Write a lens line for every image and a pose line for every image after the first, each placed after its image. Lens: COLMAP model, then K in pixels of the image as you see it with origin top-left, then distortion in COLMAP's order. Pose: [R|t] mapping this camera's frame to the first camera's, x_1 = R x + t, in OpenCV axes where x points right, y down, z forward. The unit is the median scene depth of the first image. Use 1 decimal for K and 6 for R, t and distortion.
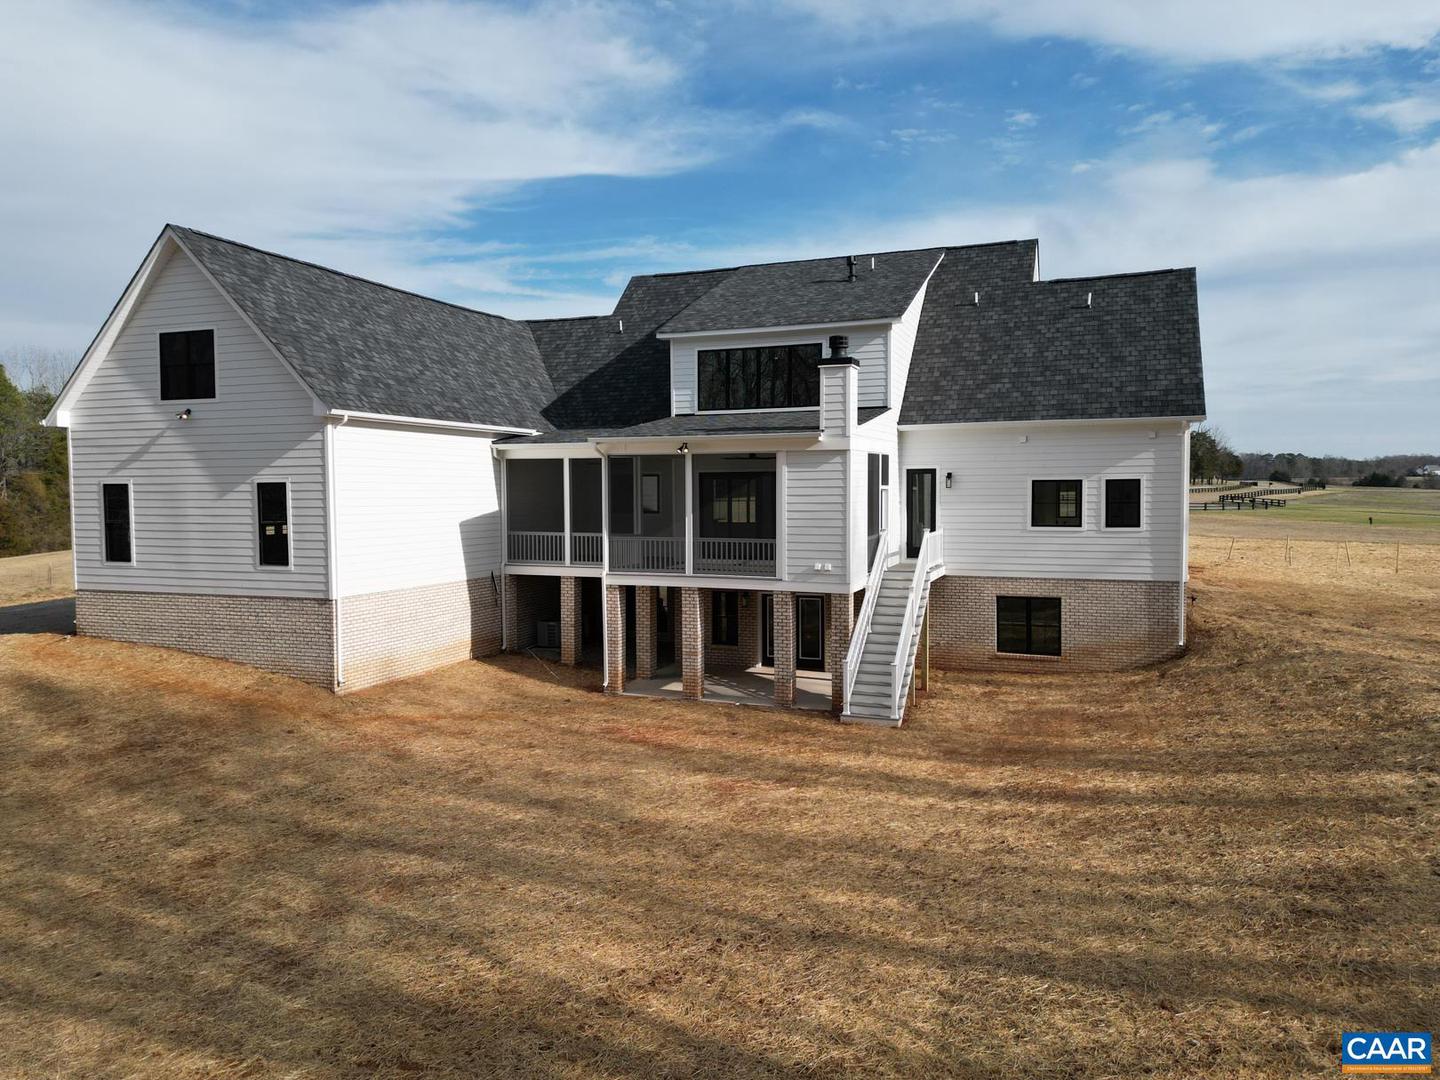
lens RADIAL K [[1018.5, 0, 720.0], [0, 1018.5, 540.0], [0, 0, 1]] dist [0.025662, -0.003574]
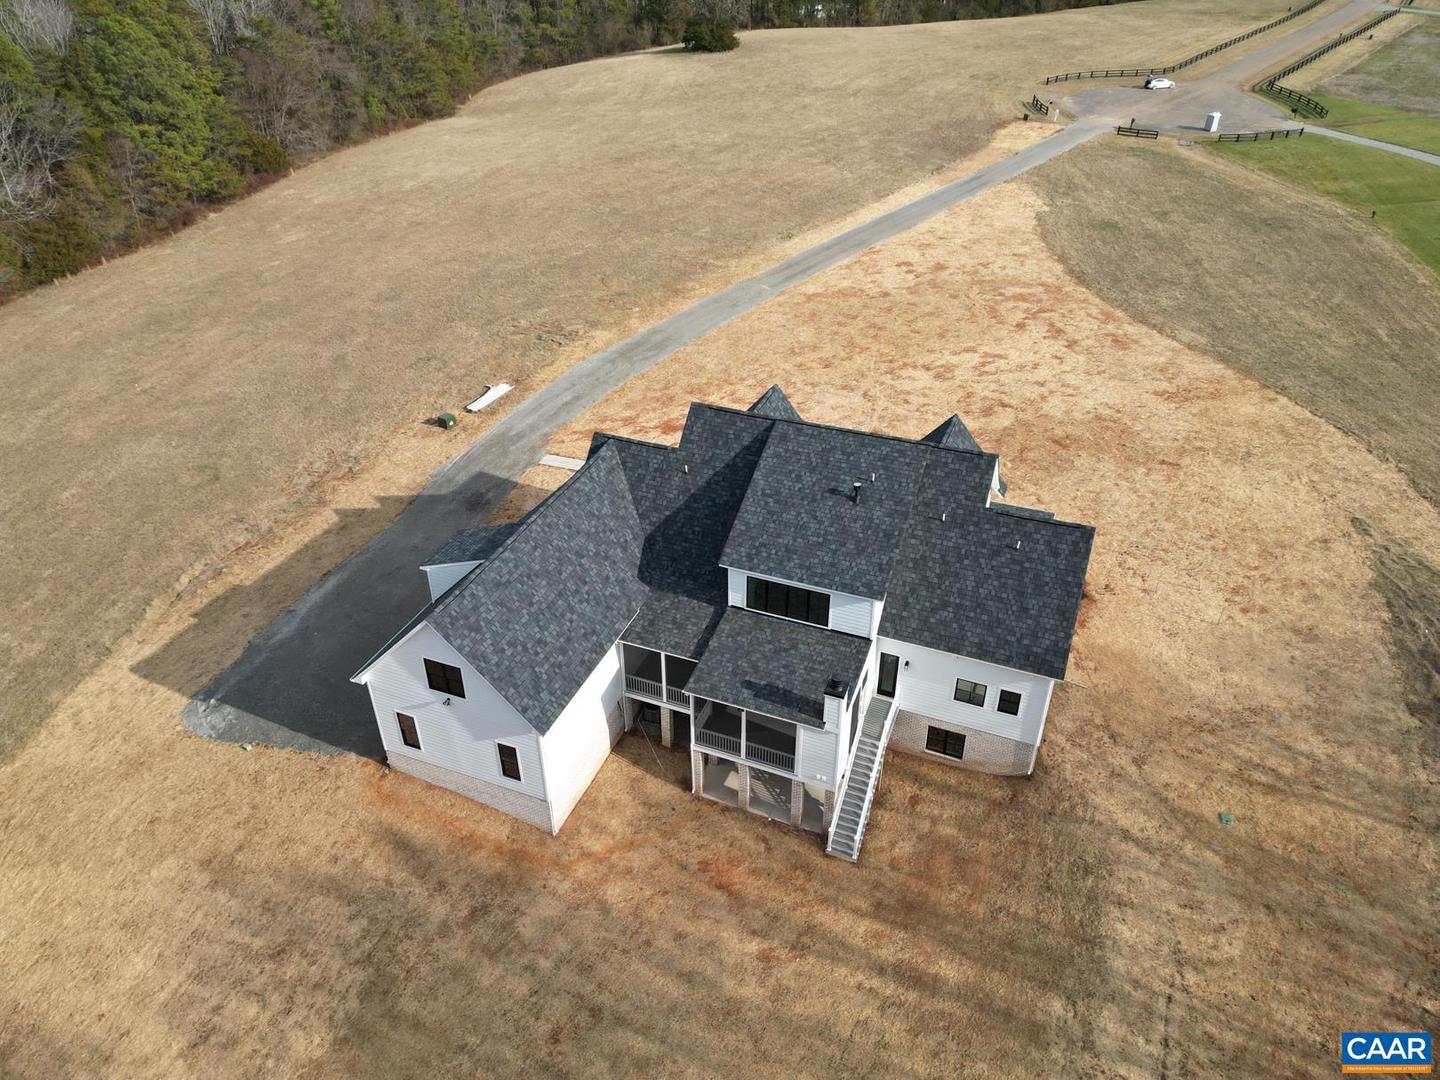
lens RADIAL K [[1018.5, 0, 720.0], [0, 1018.5, 540.0], [0, 0, 1]] dist [0.025662, -0.003574]
pose [[0.999916, 0.007022, -0.010886, -0.047746], [-0.000494, 0.860375, 0.509662, -1.032392], [0.012945, -0.509614, 0.860306, -0.259462]]
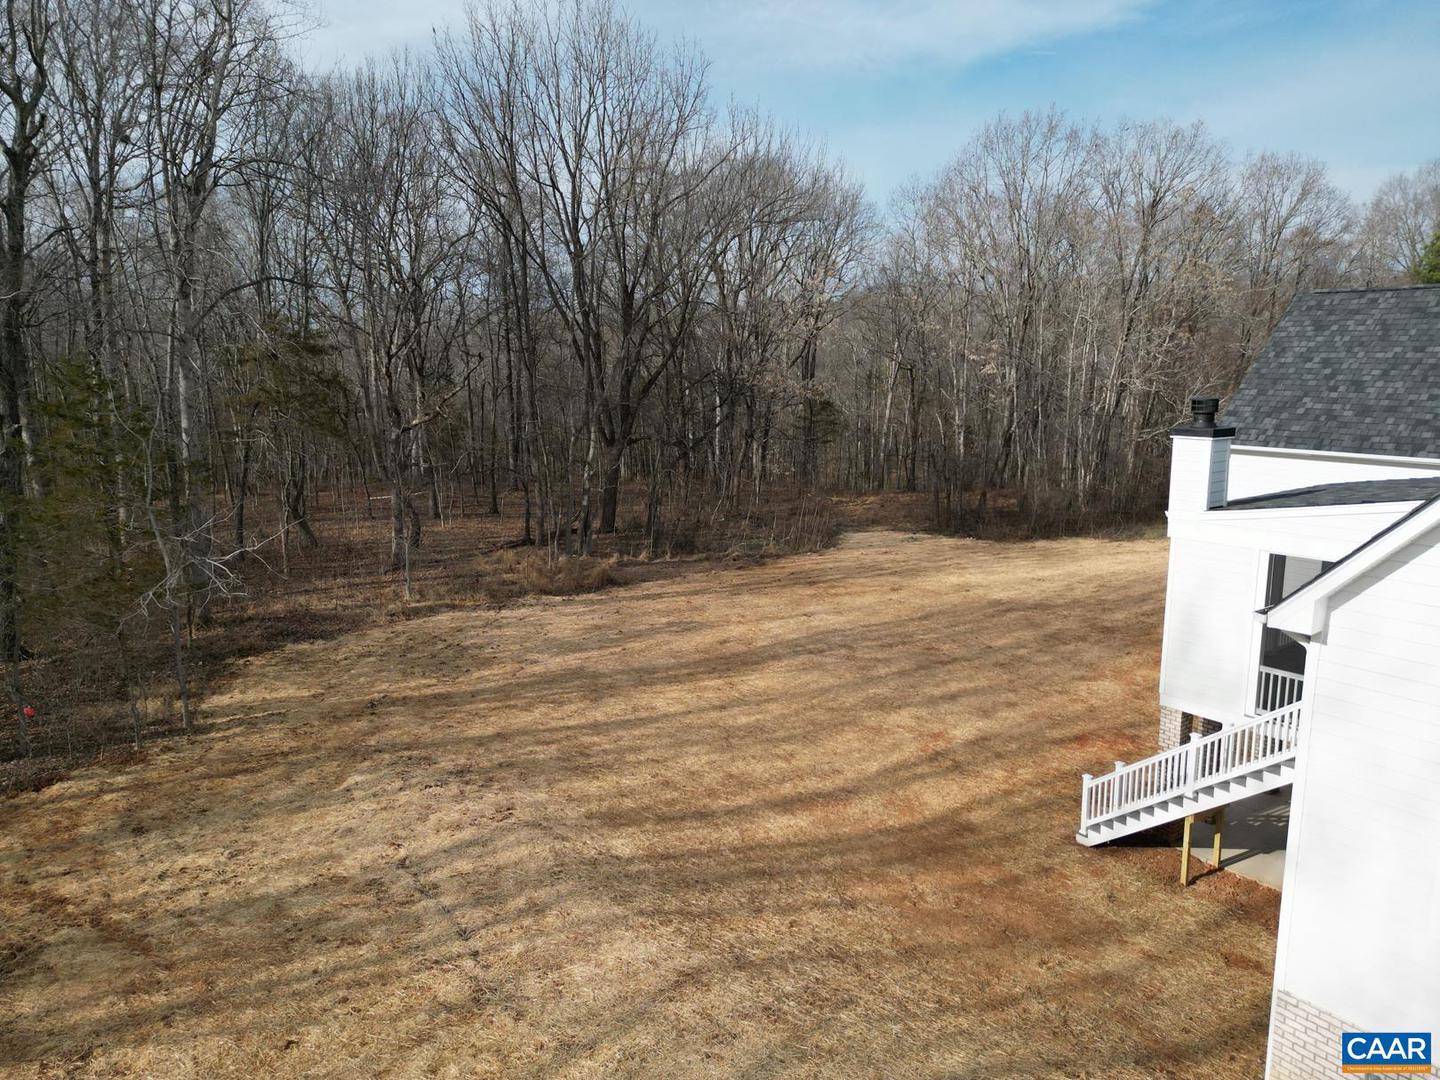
lens RADIAL K [[1018.5, 0, 720.0], [0, 1018.5, 540.0], [0, 0, 1]] dist [0.025662, -0.003574]
pose [[-0.543484, 0.156399, -0.824721, 0.850149], [-0.049657, 0.974779, 0.217580, -0.211127], [0.837949, 0.159204, -0.522011, 0.931621]]
